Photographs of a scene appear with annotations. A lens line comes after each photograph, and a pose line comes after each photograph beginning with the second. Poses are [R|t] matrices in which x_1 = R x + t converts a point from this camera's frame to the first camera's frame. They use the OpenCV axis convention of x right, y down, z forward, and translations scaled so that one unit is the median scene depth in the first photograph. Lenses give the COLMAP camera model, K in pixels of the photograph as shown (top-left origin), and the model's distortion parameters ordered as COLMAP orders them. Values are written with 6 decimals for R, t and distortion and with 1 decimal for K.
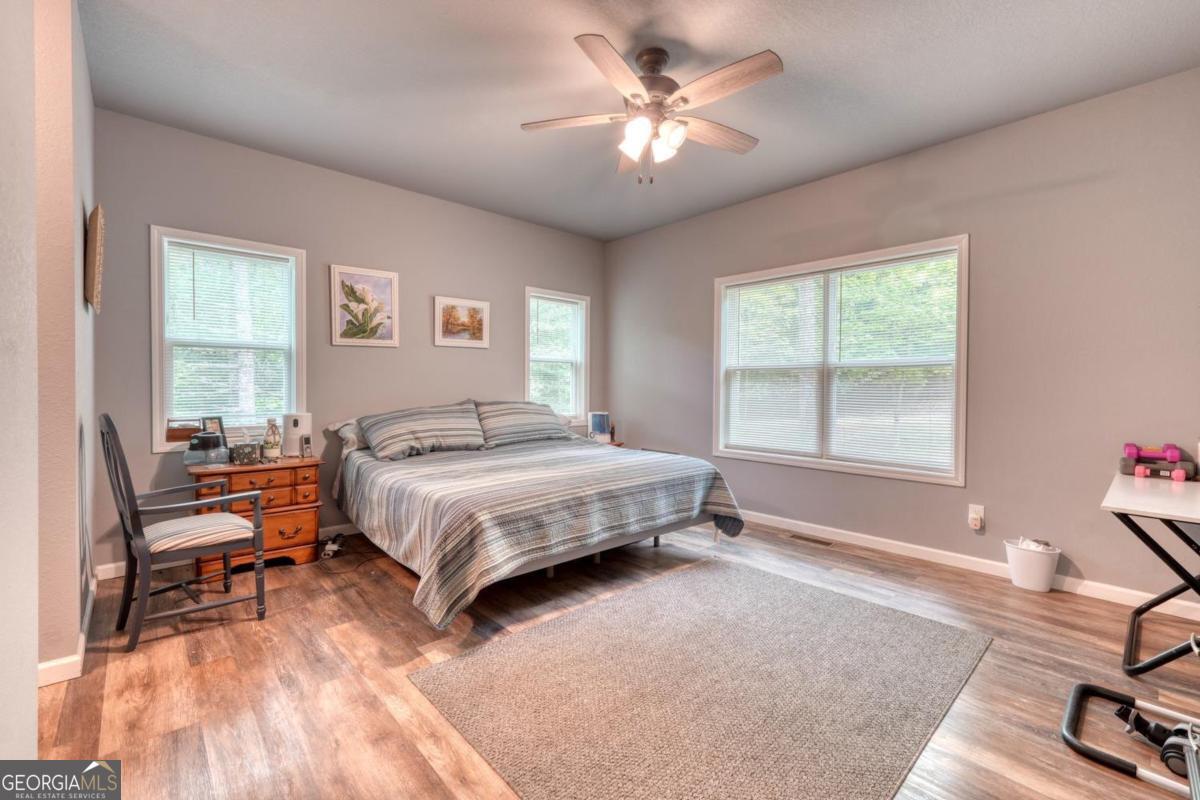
lens RADIAL K [[508.0, 0, 599.2], [0, 508.0, 395.7], [0, 0, 1]] dist [-0.008624, 0.004850]
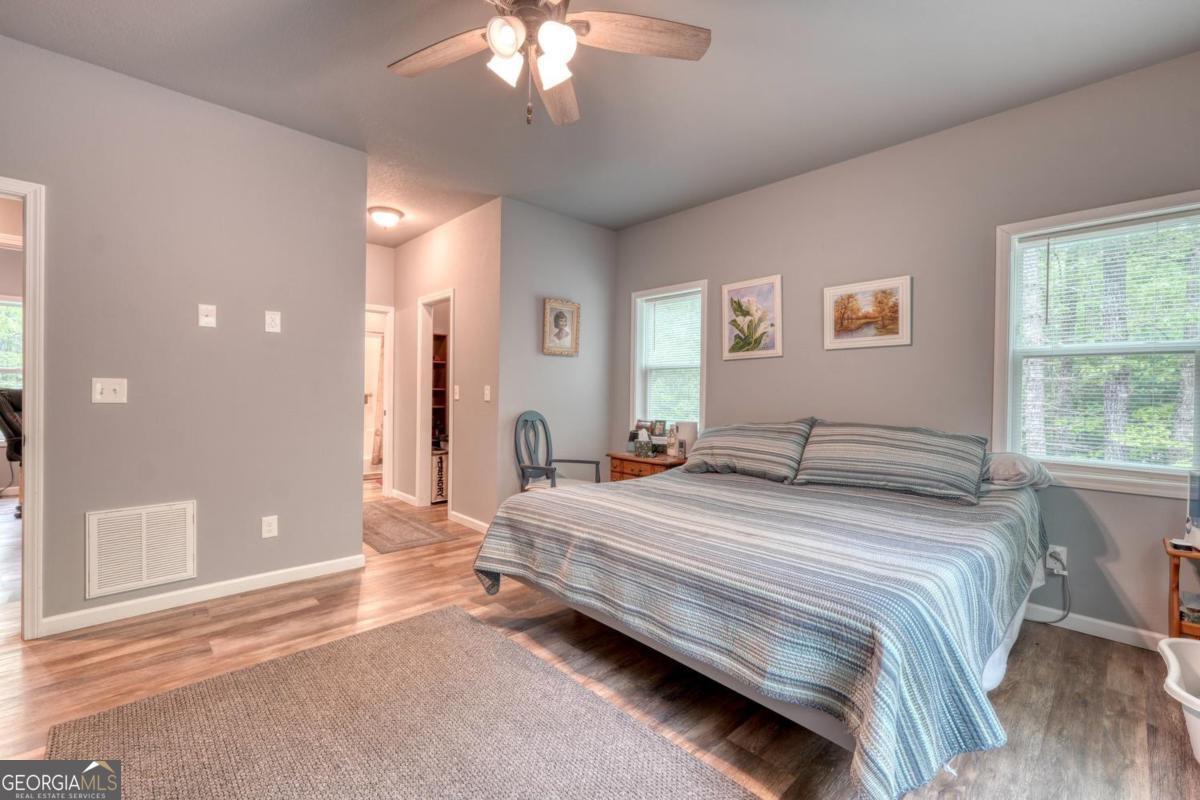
lens RADIAL K [[508.0, 0, 599.2], [0, 508.0, 395.7], [0, 0, 1]] dist [-0.008624, 0.004850]
pose [[0.021917, -0.001433, -0.999759, 0.526810], [-0.032581, 0.999467, -0.002147, -0.014053], [0.999229, 0.032620, 0.021858, 0.700549]]
